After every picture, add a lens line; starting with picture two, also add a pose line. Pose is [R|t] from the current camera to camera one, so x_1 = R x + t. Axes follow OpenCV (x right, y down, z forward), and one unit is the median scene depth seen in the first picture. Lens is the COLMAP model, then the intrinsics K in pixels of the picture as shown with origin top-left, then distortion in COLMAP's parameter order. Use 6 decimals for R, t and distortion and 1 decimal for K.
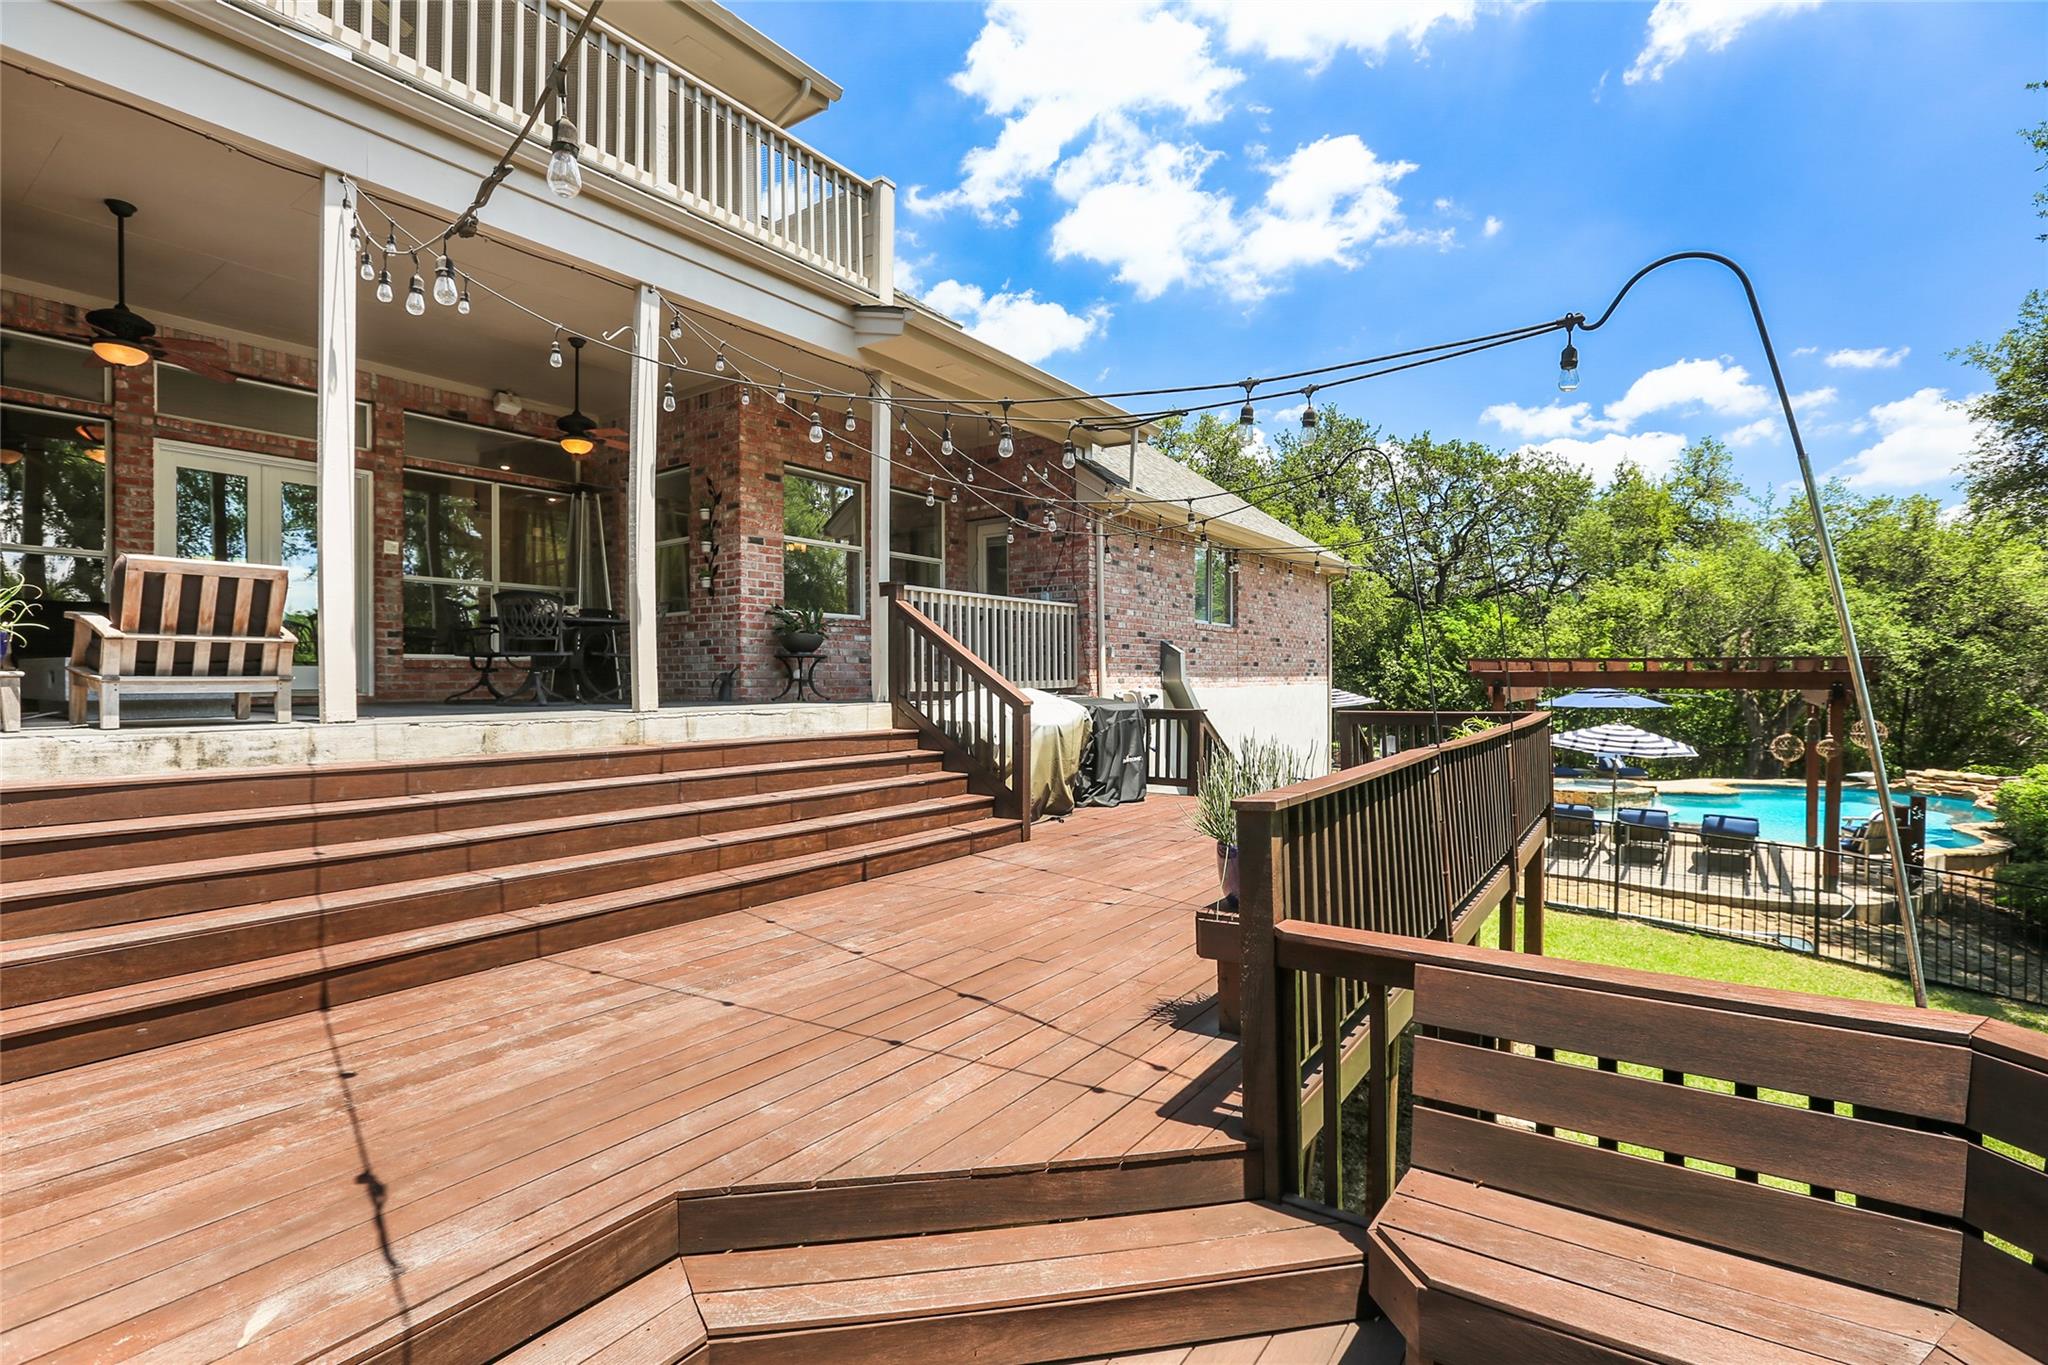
lens RADIAL K [[938.7, 0, 1005.3], [0, 938.7, 690.1], [0, 0, 1]] dist [-0.025385, 0.000417]
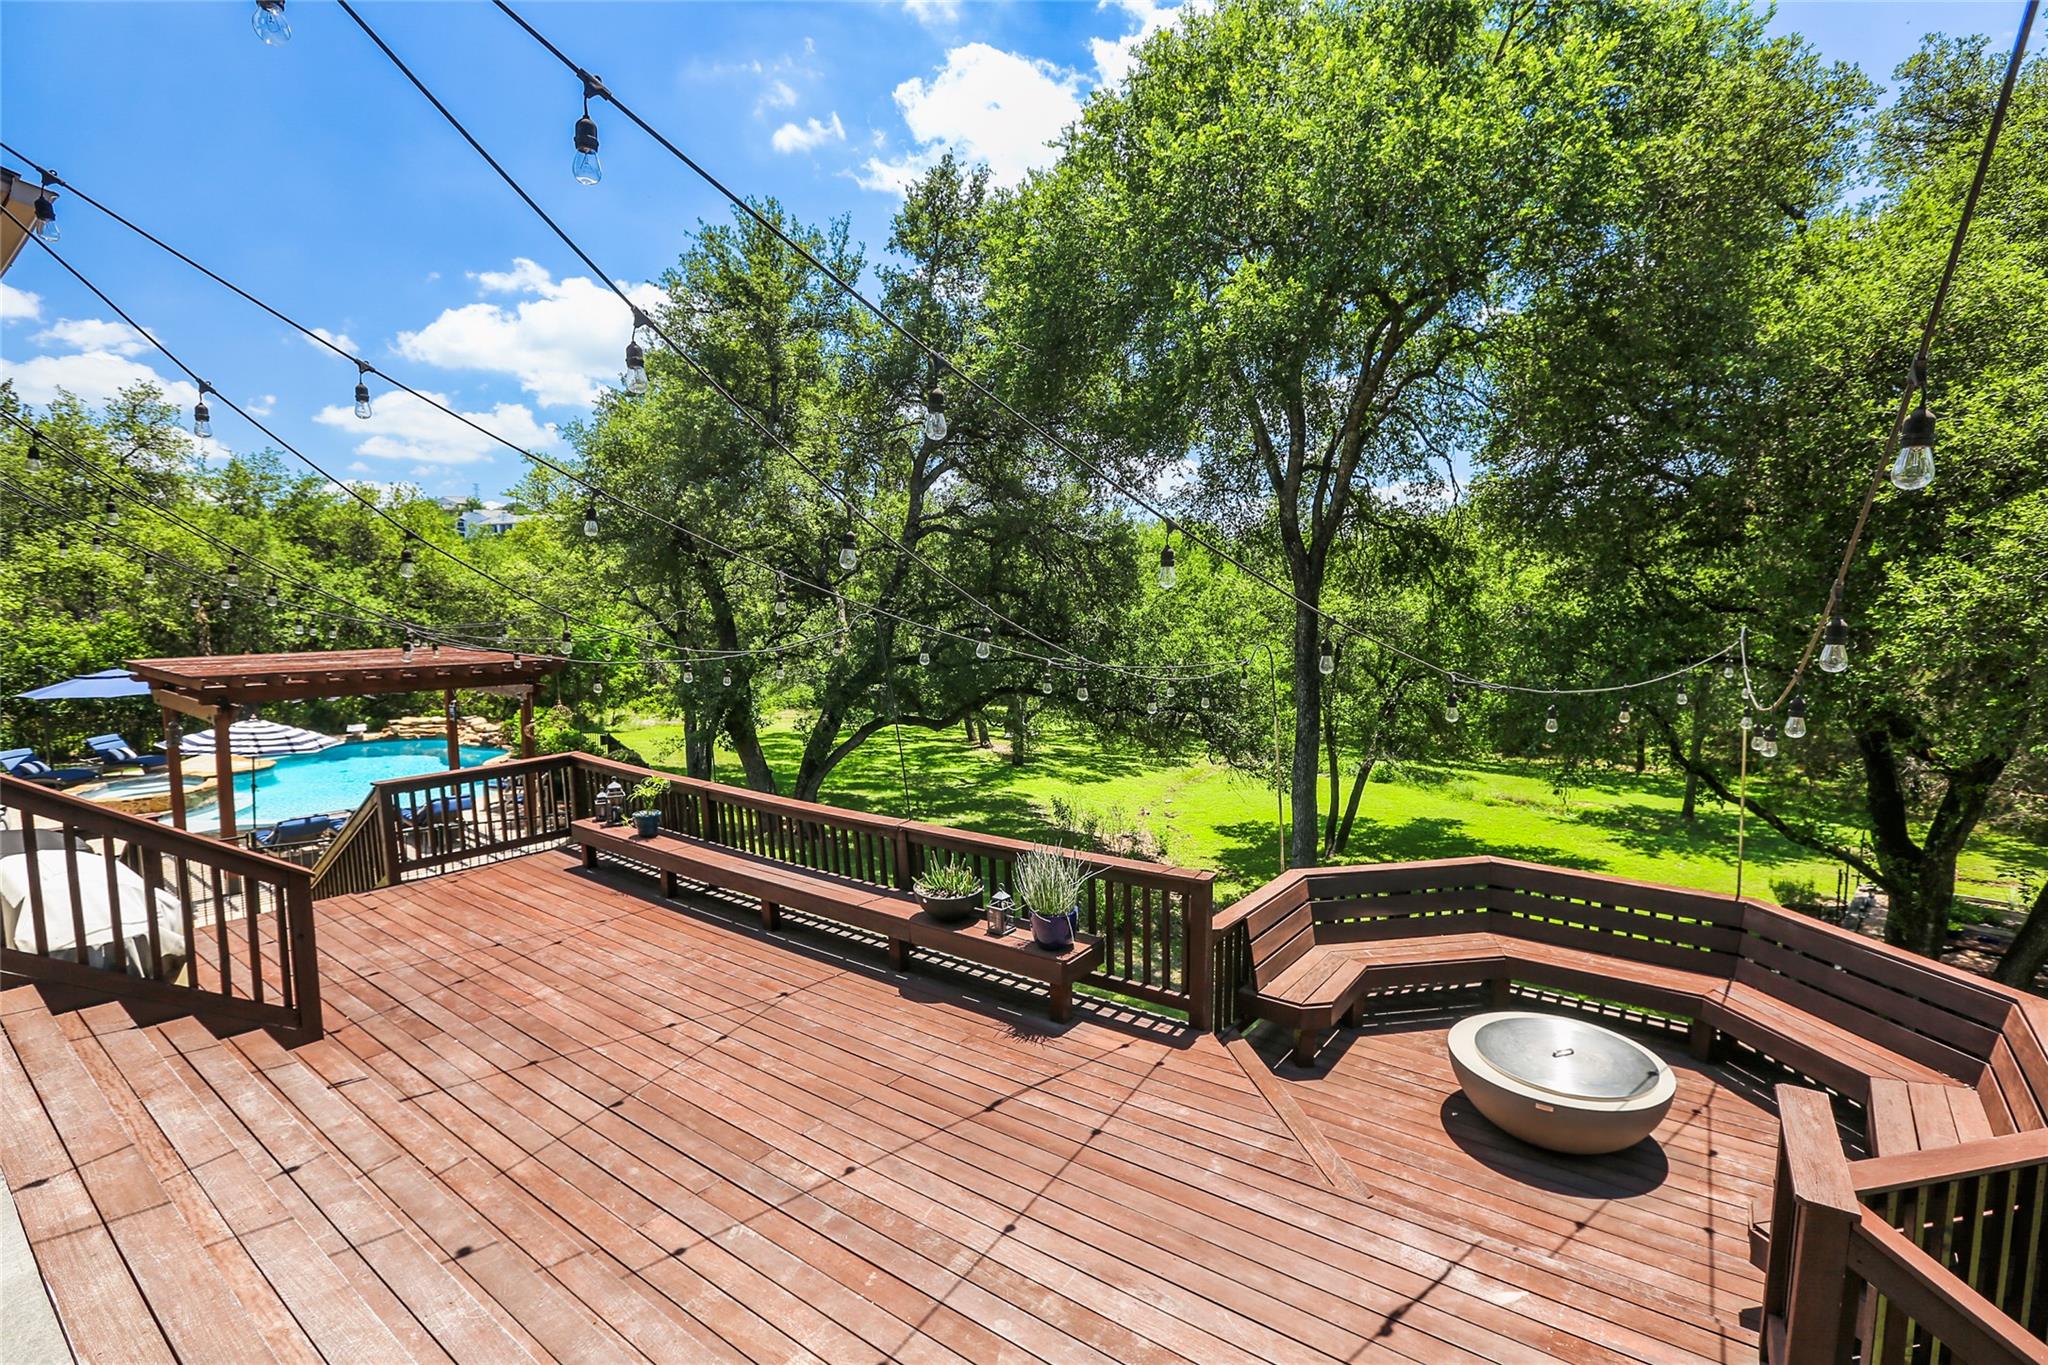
lens RADIAL K [[938.7, 0, 1009.3], [0, 938.7, 678.4], [0, 0, 1]] dist [-0.025385, 0.000417]
pose [[0.018466, -0.081225, 0.996525, -1.233262], [0.009197, 0.996666, 0.081066, -0.344470], [-0.999787, 0.007669, 0.019151, 0.941793]]
